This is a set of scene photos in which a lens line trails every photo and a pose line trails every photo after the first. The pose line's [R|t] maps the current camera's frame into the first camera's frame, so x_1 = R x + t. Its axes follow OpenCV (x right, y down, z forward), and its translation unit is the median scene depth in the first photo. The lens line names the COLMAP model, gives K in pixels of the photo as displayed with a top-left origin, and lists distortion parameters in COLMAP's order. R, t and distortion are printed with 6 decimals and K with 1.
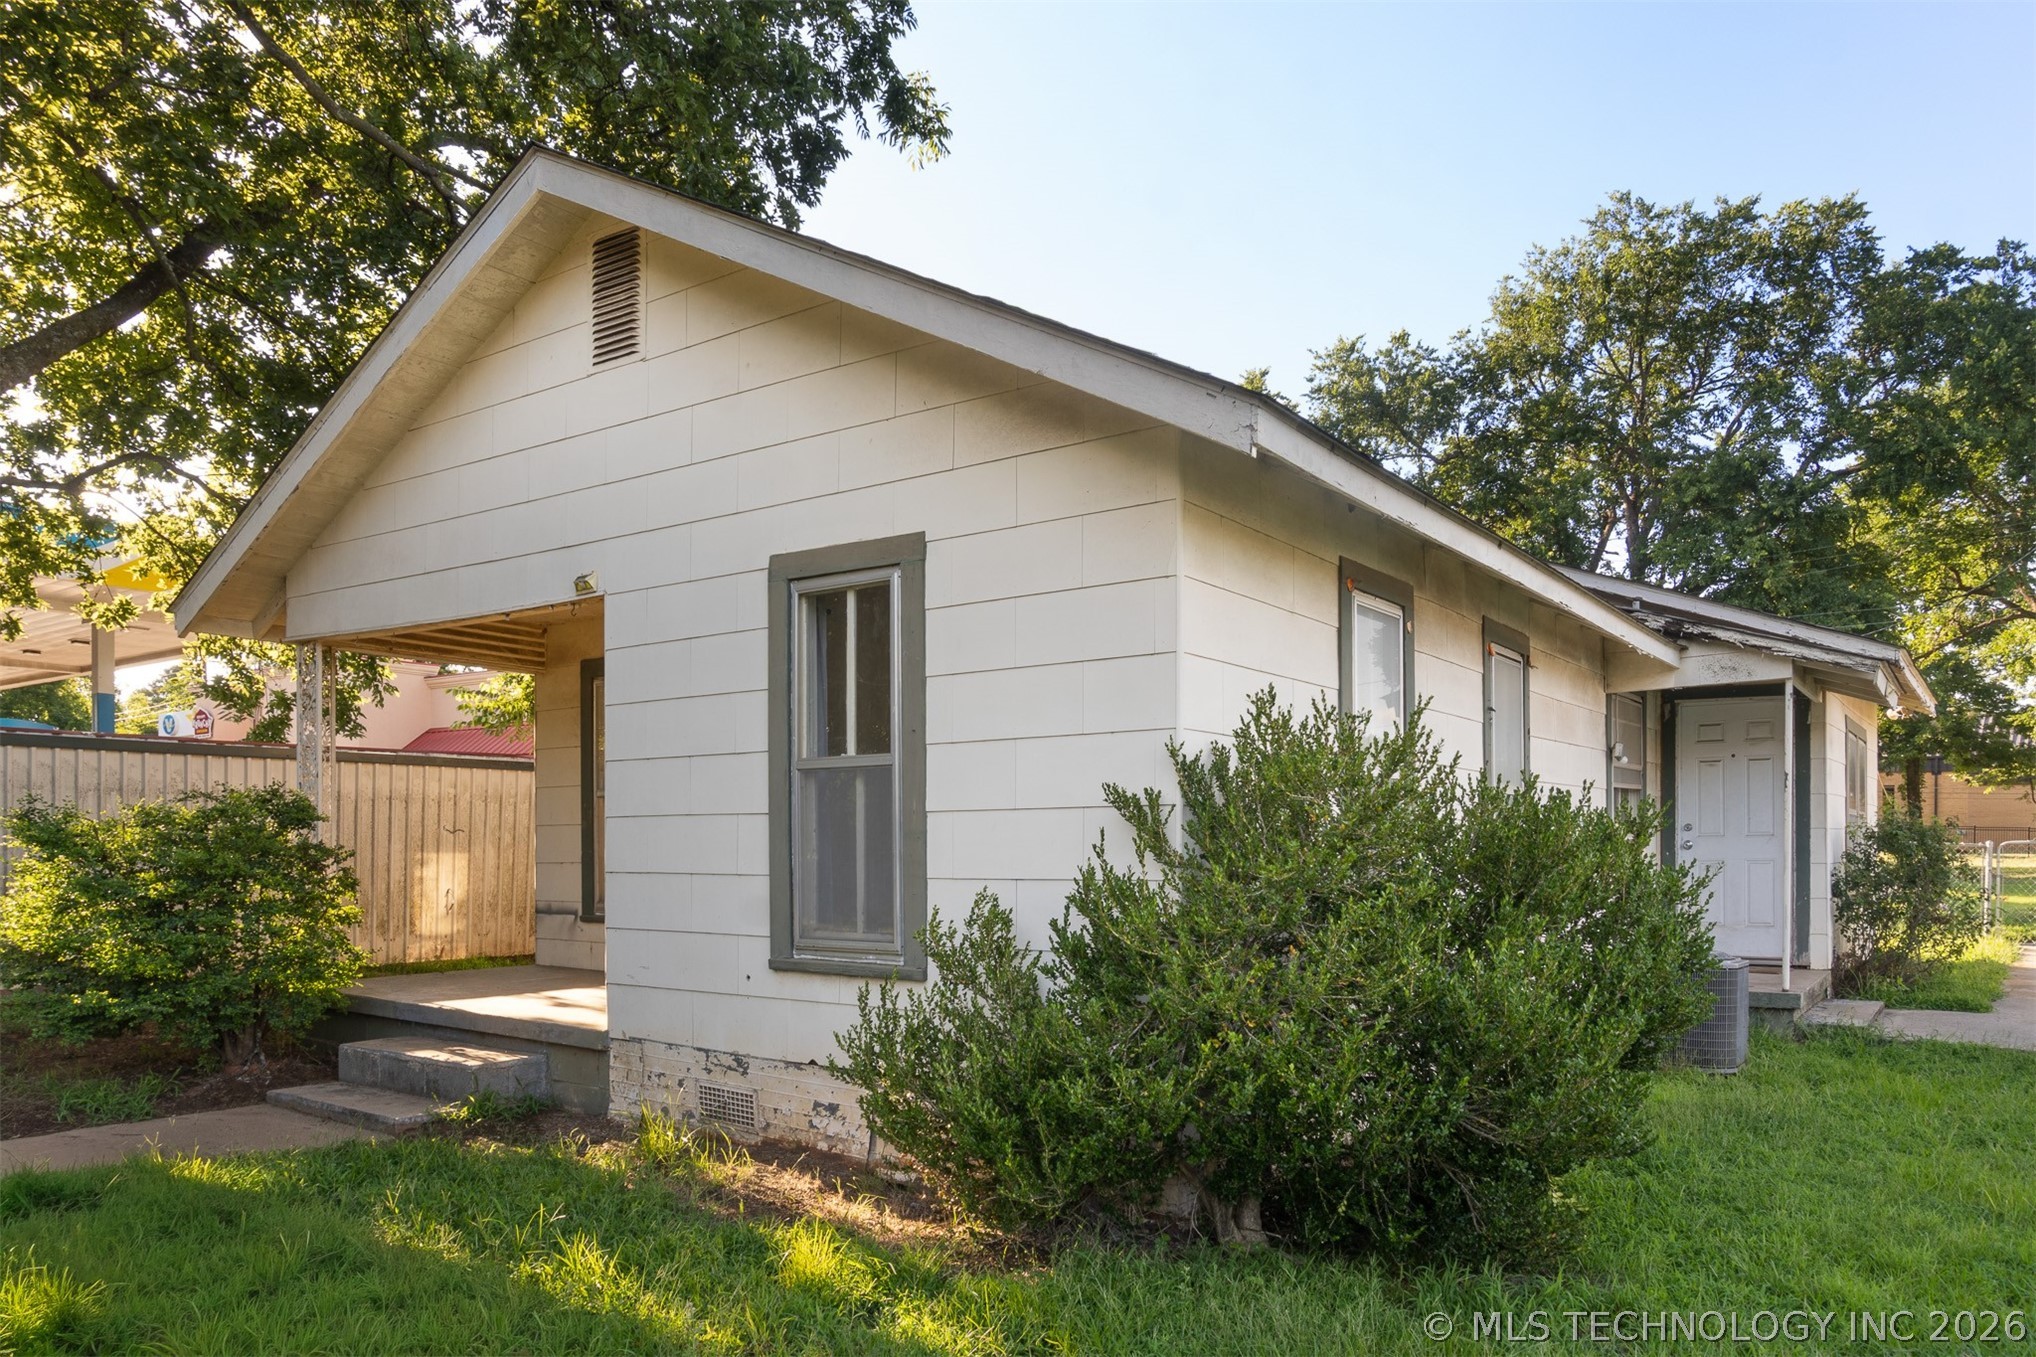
lens RADIAL K [[1390.4, 0, 1013.3], [0, 1390.4, 869.7], [0, 0, 1]] dist [-0.019137, -0.000790]
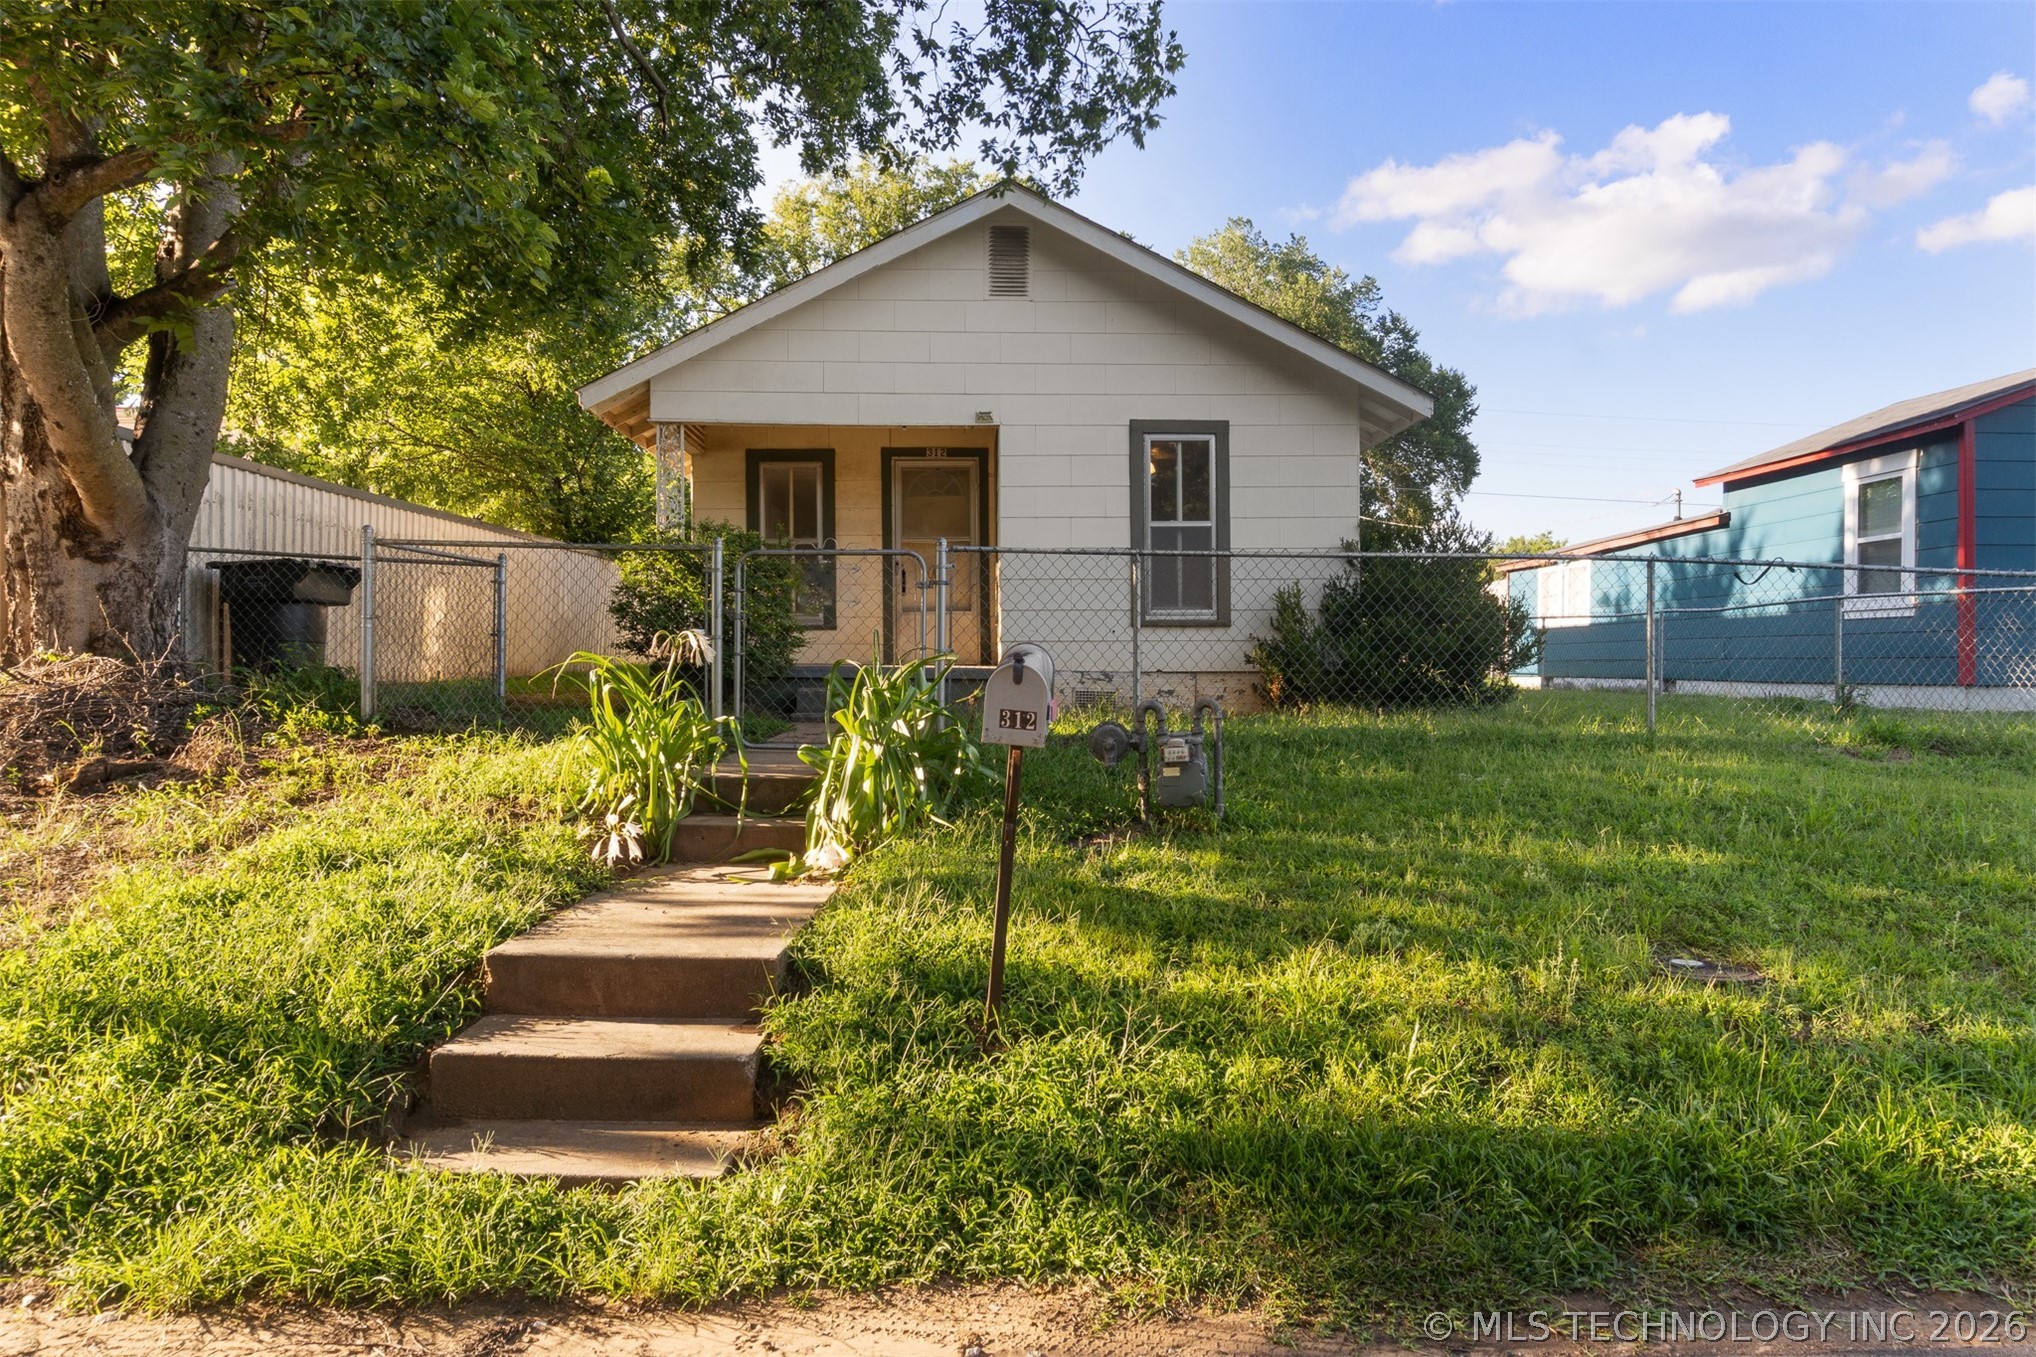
lens RADIAL K [[1326.2, 0, 1011.0], [0, 1326.2, 653.8], [0, 0, 1]] dist [-0.005112, -0.000657]
pose [[0.798029, -0.001659, 0.602617, -0.735860], [0.014181, 0.999771, -0.016028, 0.070238], [-0.602453, 0.021337, 0.797869, -0.207721]]
